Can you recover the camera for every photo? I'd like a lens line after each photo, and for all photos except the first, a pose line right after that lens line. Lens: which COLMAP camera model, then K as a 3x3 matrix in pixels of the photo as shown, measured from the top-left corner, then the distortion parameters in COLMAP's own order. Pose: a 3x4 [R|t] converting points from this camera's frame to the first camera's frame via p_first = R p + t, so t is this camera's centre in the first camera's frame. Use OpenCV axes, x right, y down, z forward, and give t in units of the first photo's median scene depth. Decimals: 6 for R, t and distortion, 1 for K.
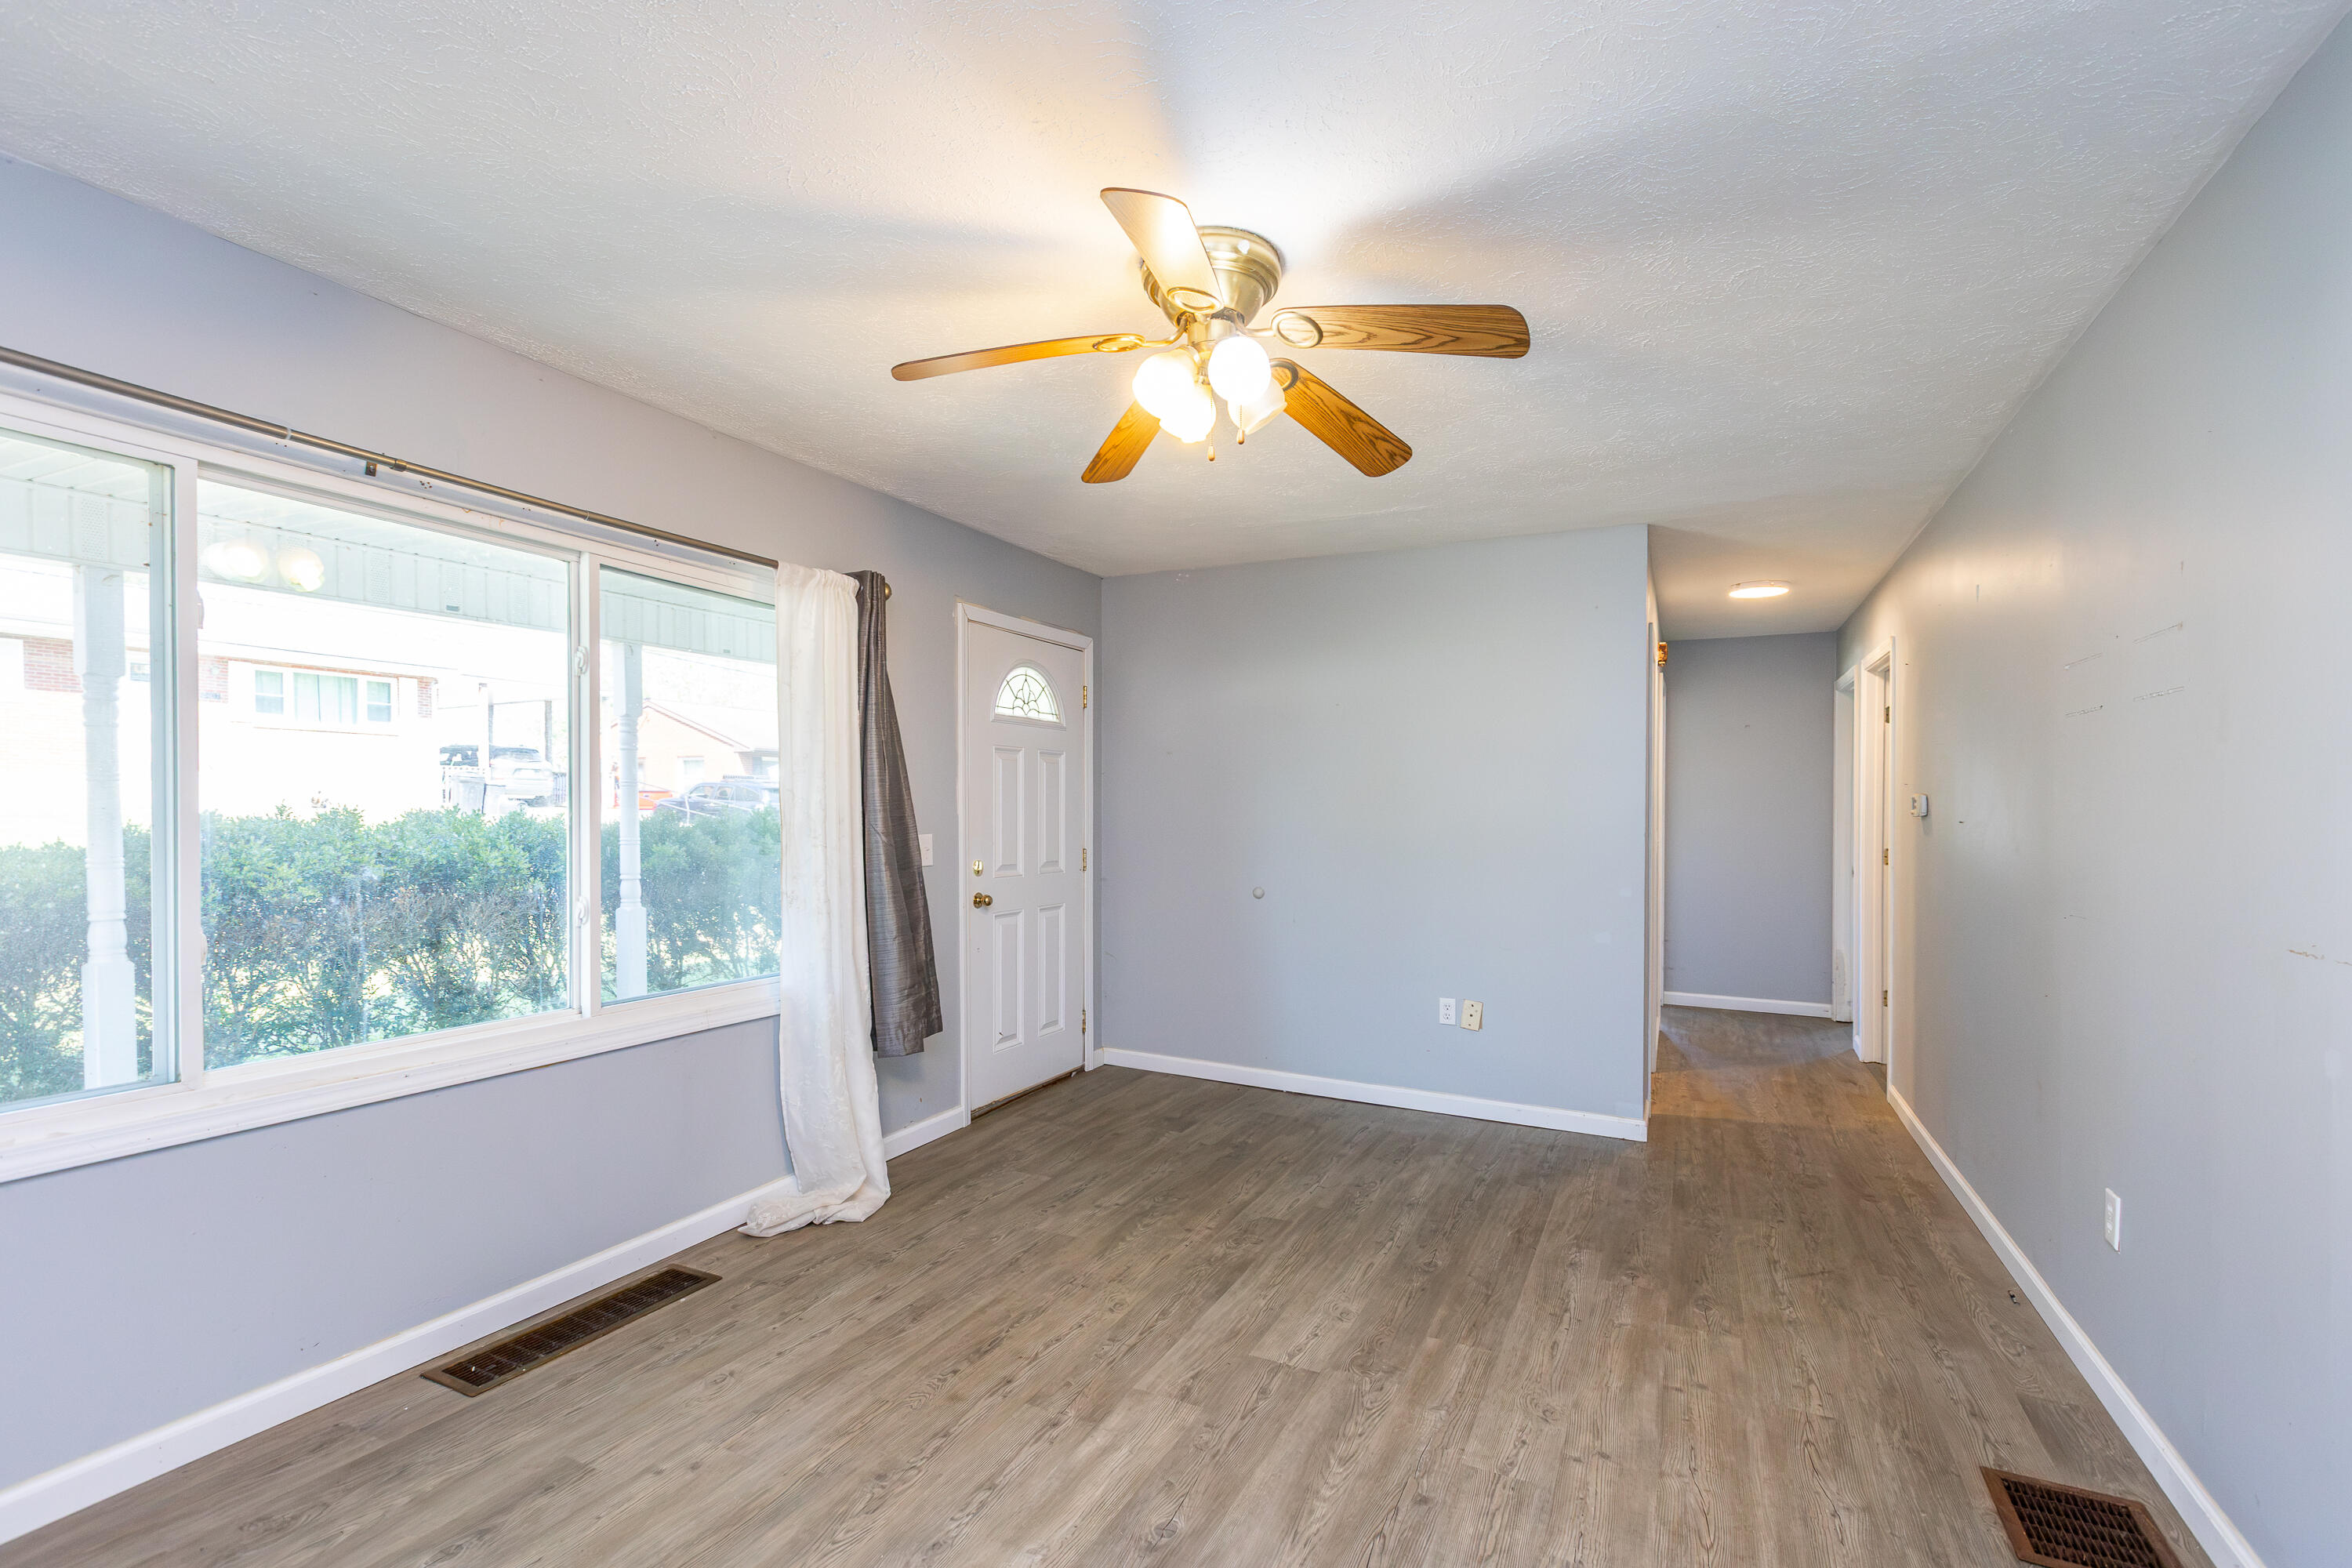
lens RADIAL K [[1069.9, 0, 1186.5], [0, 1069.9, 806.9], [0, 0, 1]] dist [-0.012534, -0.000490]
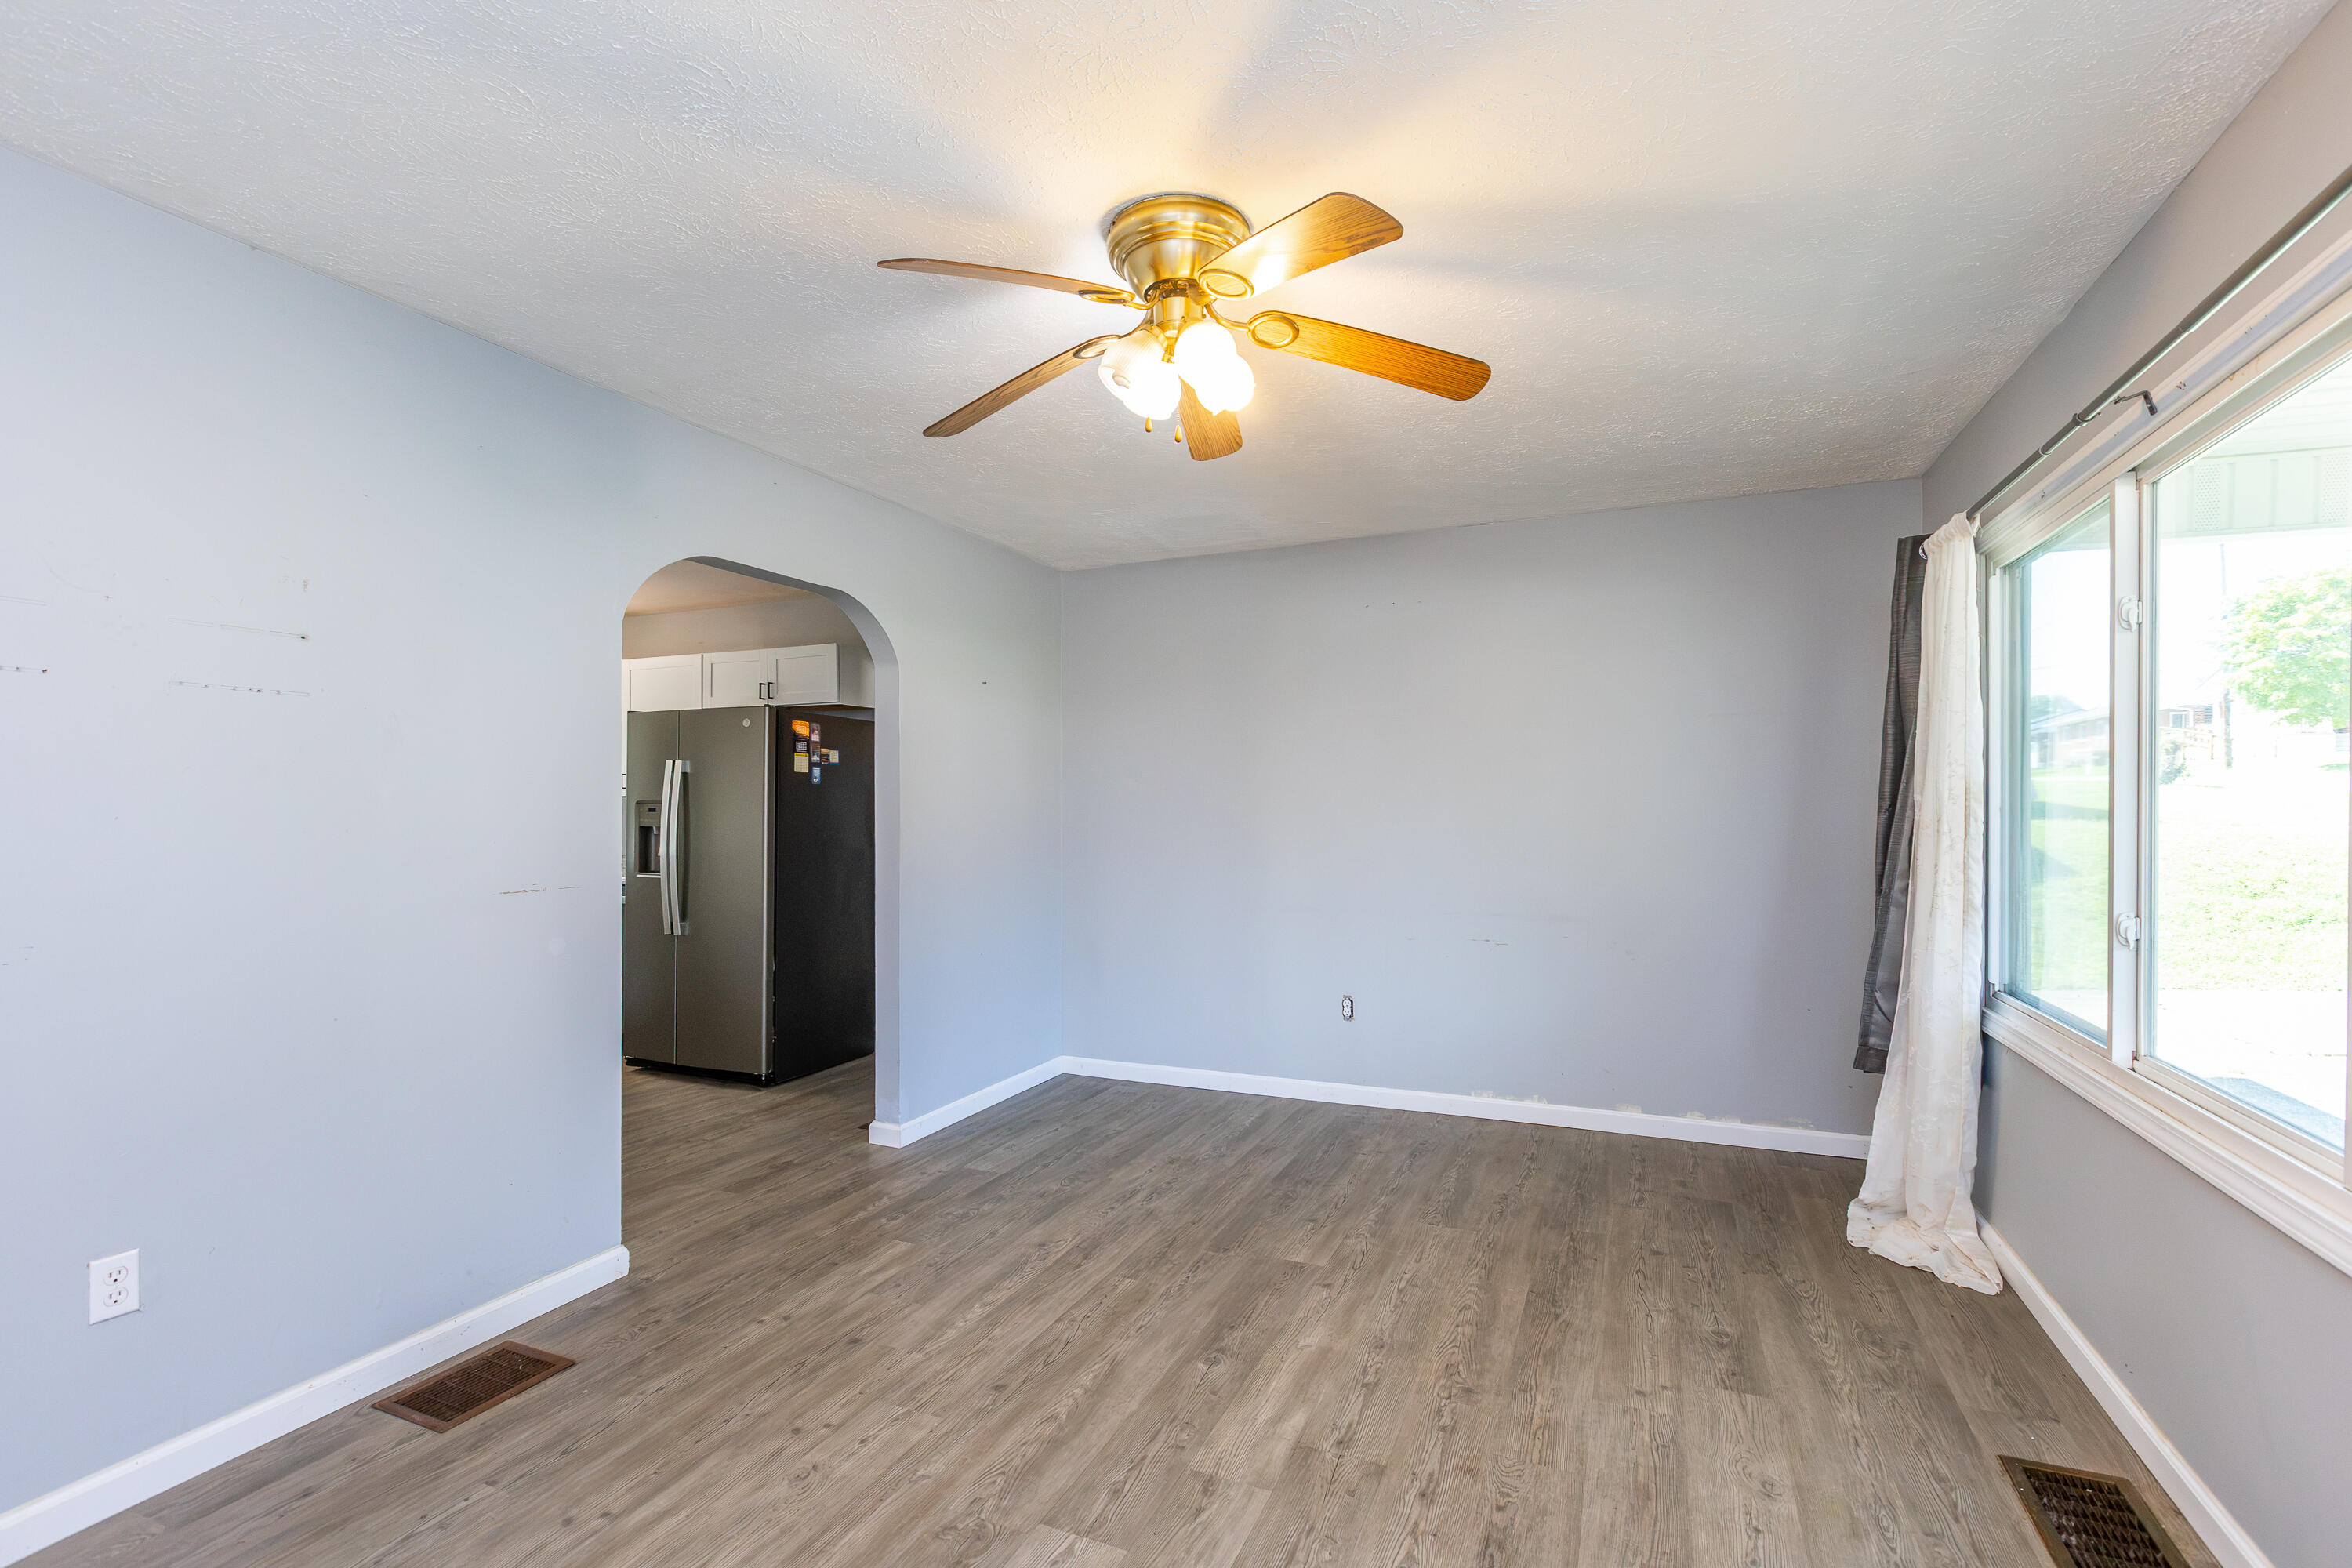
lens RADIAL K [[1069.9, 0, 1177.9], [0, 1069.9, 799.7], [0, 0, 1]] dist [-0.012534, -0.000490]
pose [[-0.999600, 0.001238, -0.028256, 0.048207], [0.001734, 0.999844, -0.017554, 0.016276], [0.028230, -0.017596, -0.999447, 1.908145]]
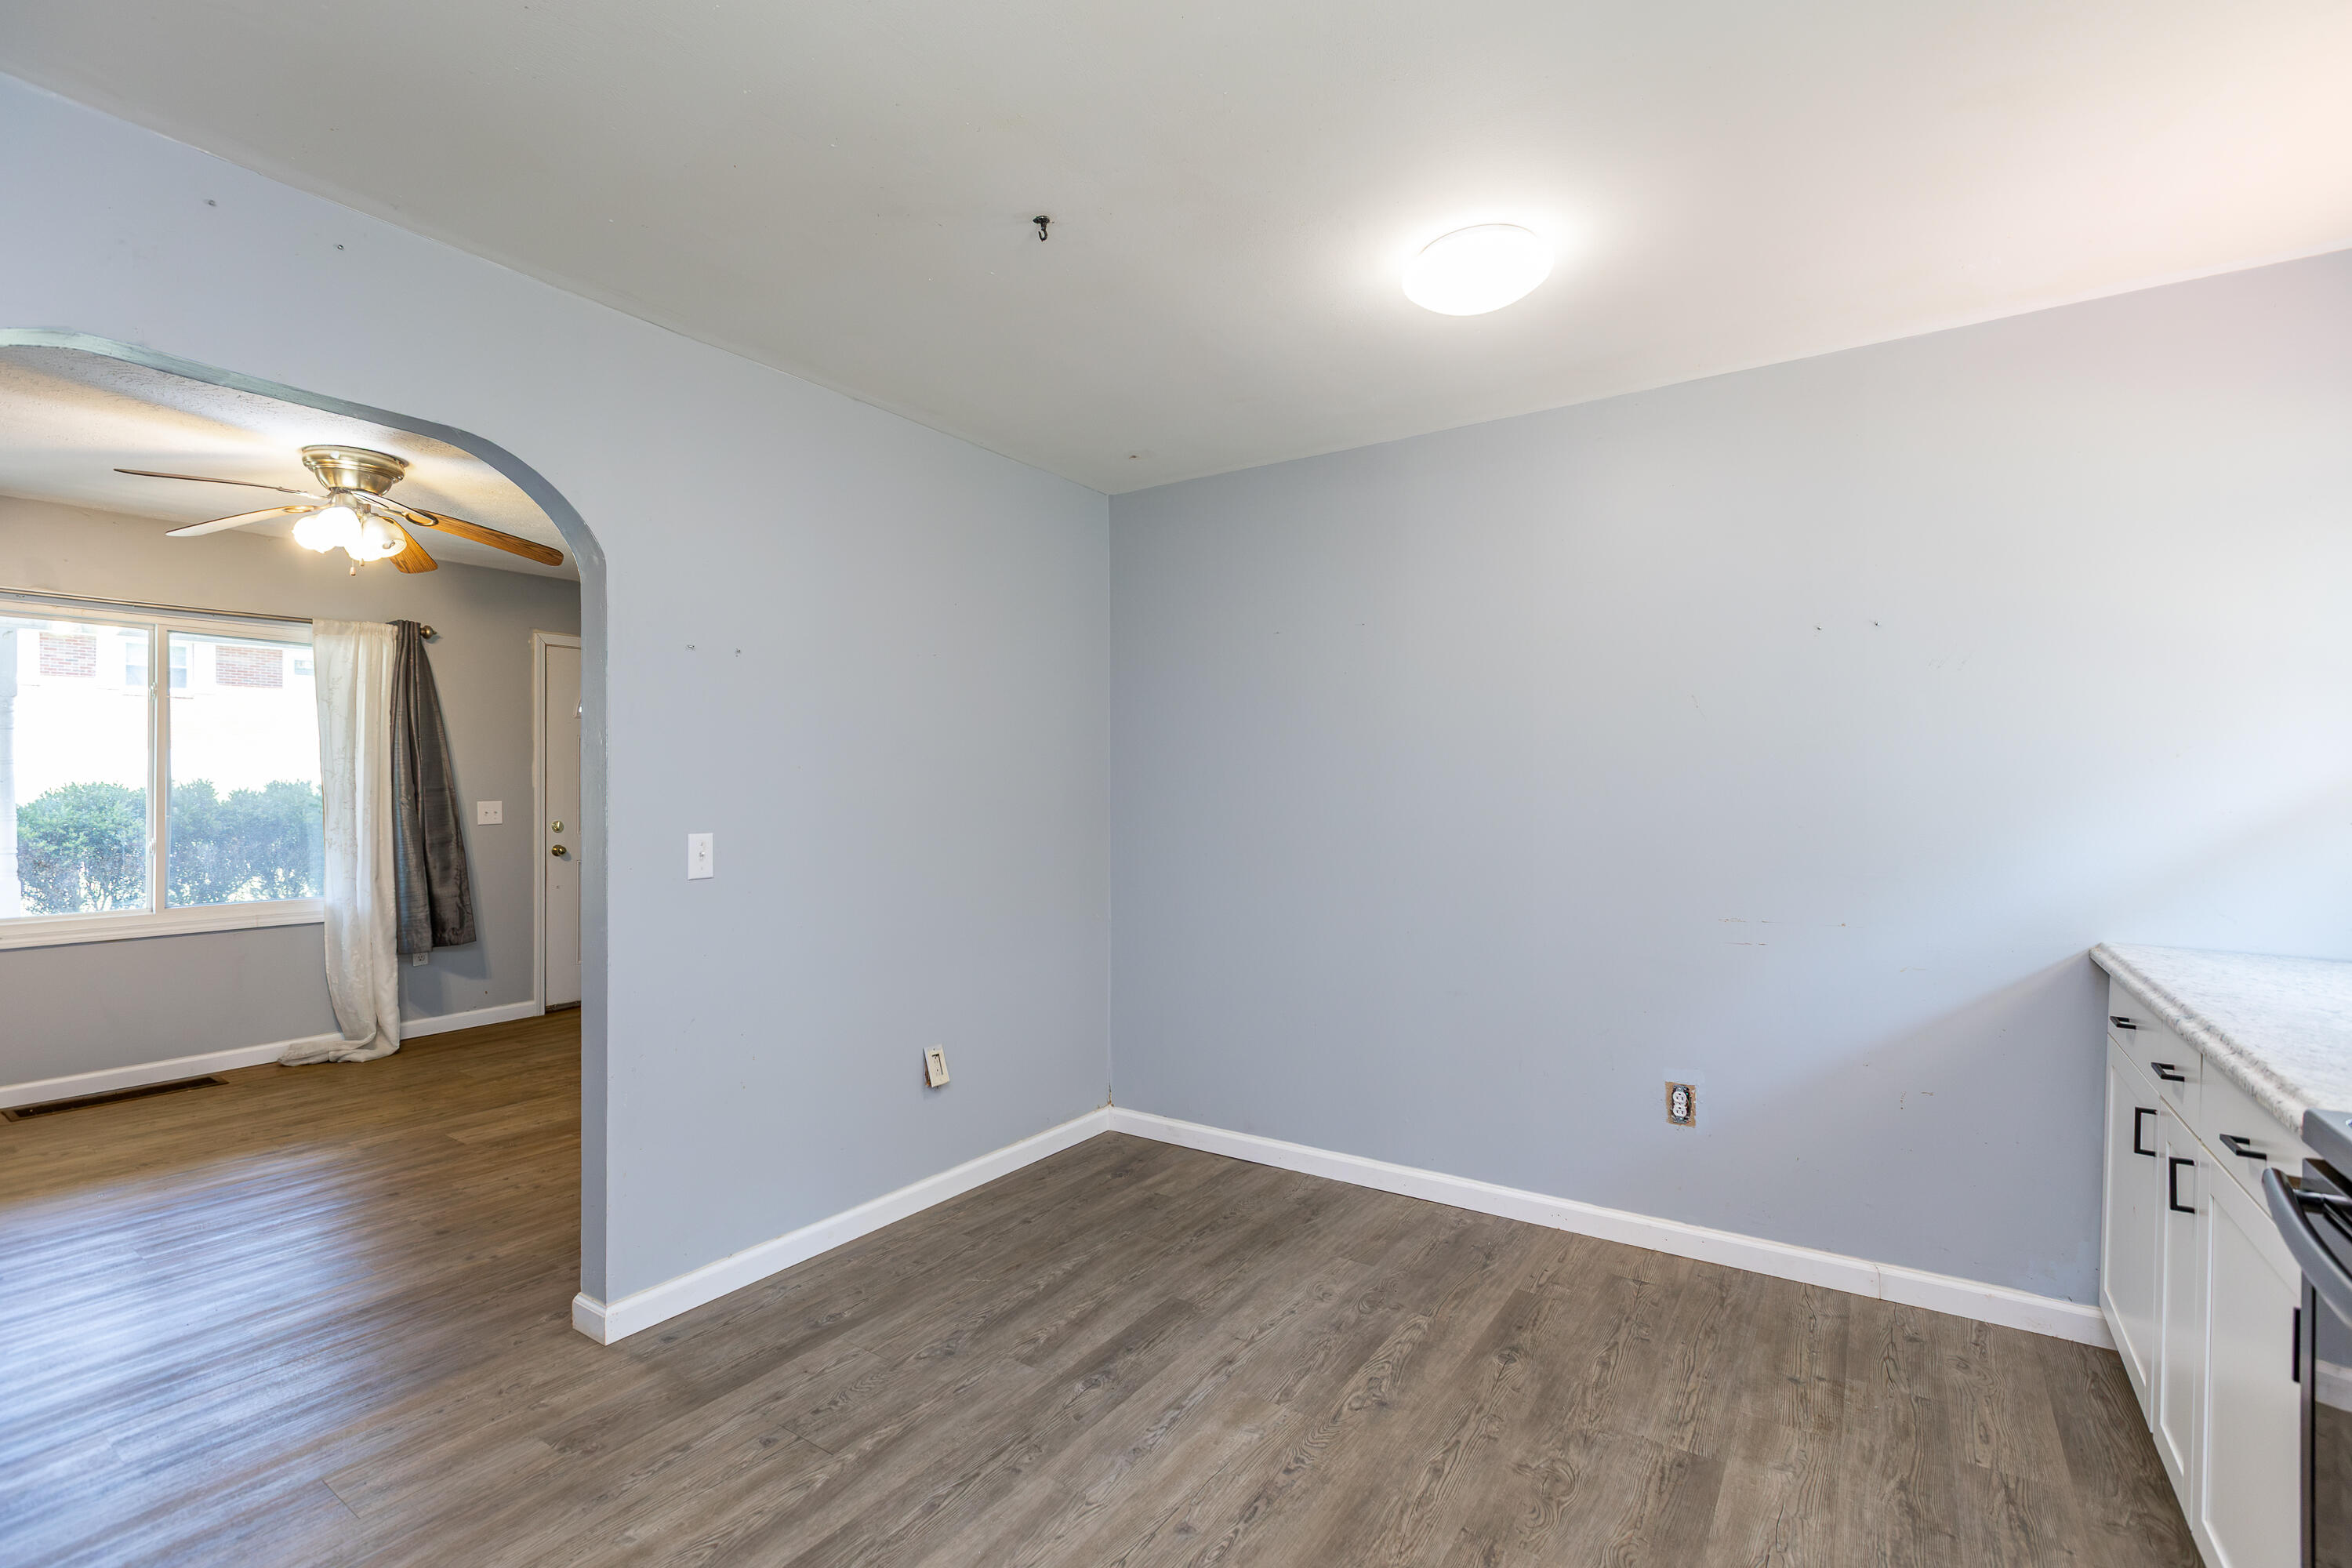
lens RADIAL K [[1069.9, 0, 1163.2], [0, 1069.9, 789.4], [0, 0, 1]] dist [-0.012534, -0.000490]
pose [[0.987378, 0.002289, -0.158362, 1.484730], [-0.000528, 0.999938, 0.011163, -0.012580], [0.158378, -0.010938, 0.987318, -0.405538]]
